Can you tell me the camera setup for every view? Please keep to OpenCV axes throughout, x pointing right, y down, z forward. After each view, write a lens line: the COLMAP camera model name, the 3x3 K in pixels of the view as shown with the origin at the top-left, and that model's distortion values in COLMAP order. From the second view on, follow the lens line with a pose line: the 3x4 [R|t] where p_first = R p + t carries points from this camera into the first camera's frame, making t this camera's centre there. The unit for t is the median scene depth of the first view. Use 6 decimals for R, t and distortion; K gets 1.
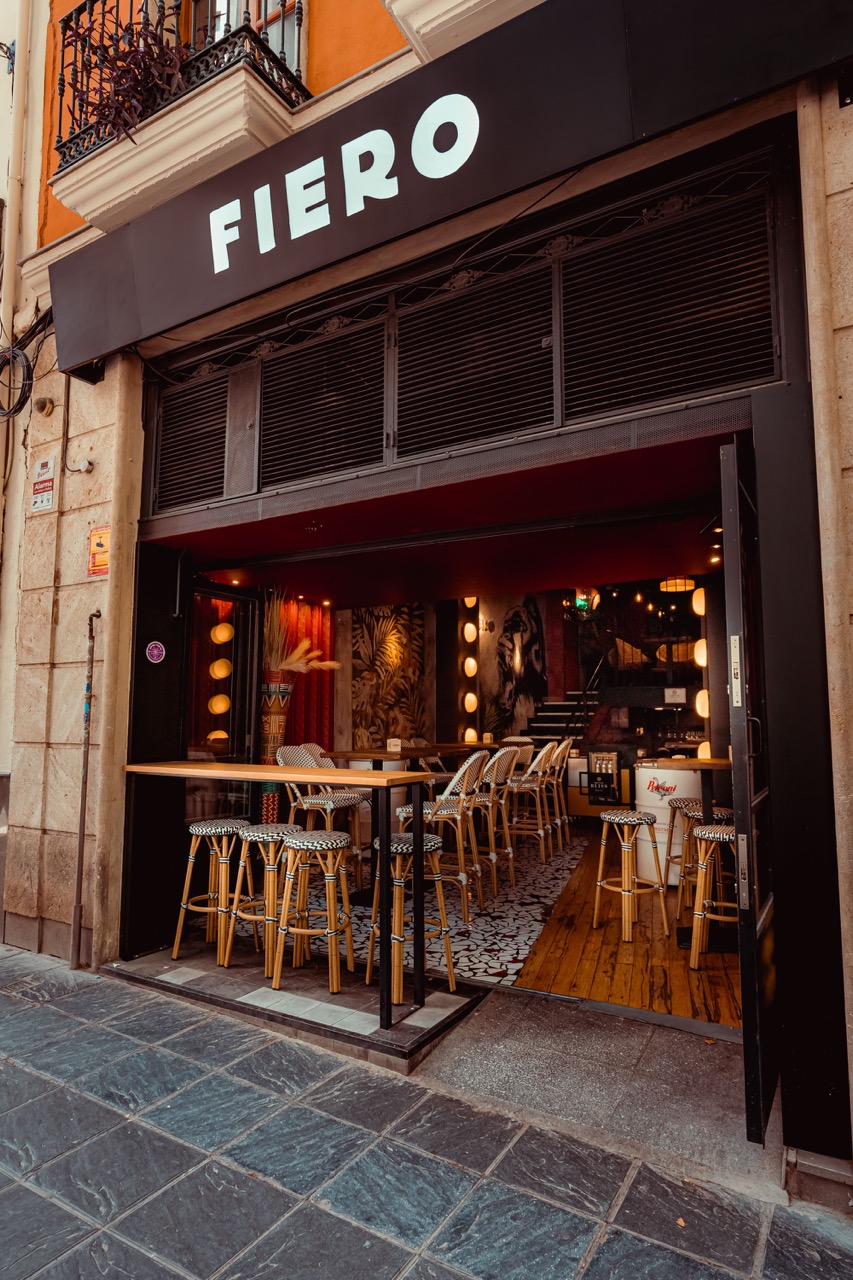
lens RADIAL K [[712.6, 0, 426.5], [0, 712.6, 640.0], [0, 0, 1]] dist [-0.002701, -0.000005]
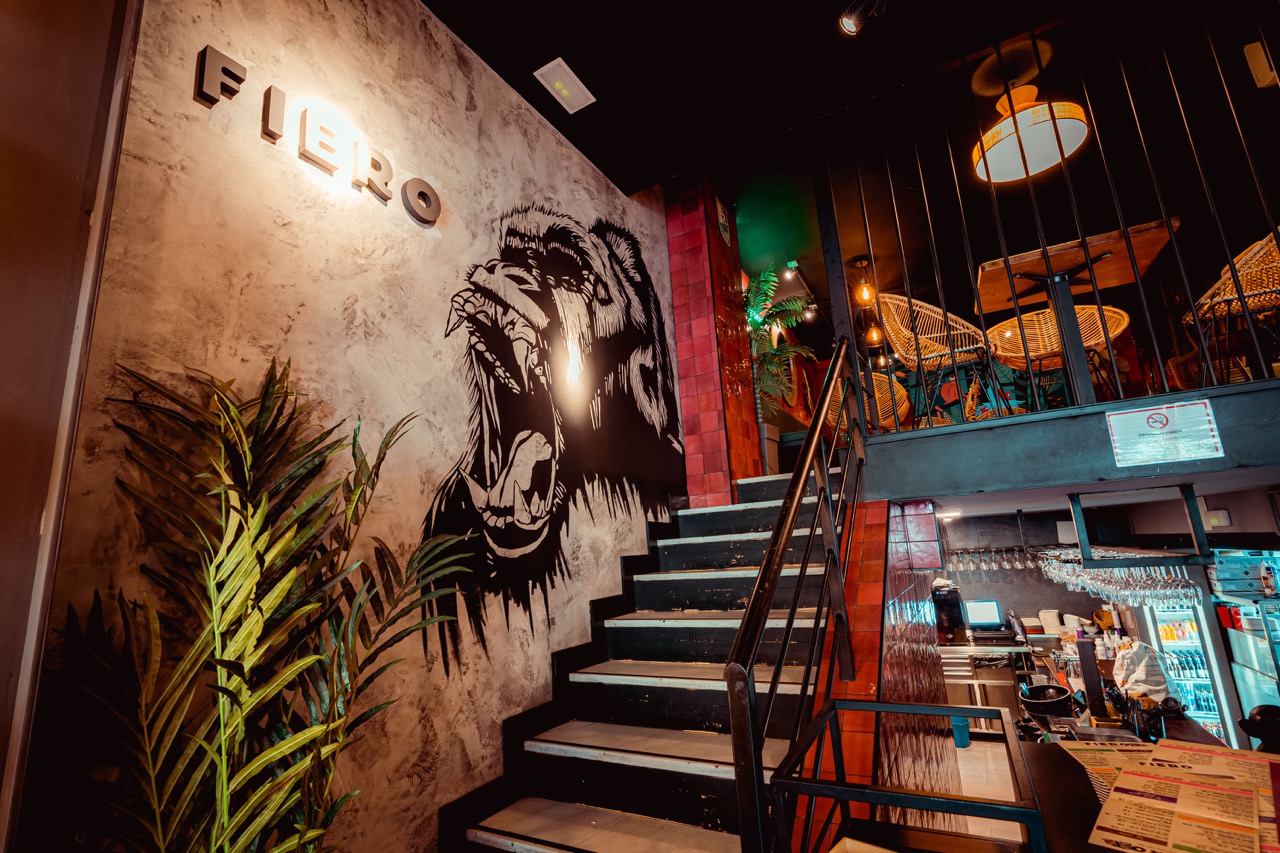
lens RADIAL K [[569.9, 0, 640.0], [0, 569.9, 426.5], [0, 0, 1]] dist [0.000048, -0.000002]
pose [[0.997449, -0.059029, 0.040135, 0.141892], [0.063171, 0.991779, -0.111283, 0.079738], [-0.033237, 0.113535, 0.992978, 0.734108]]
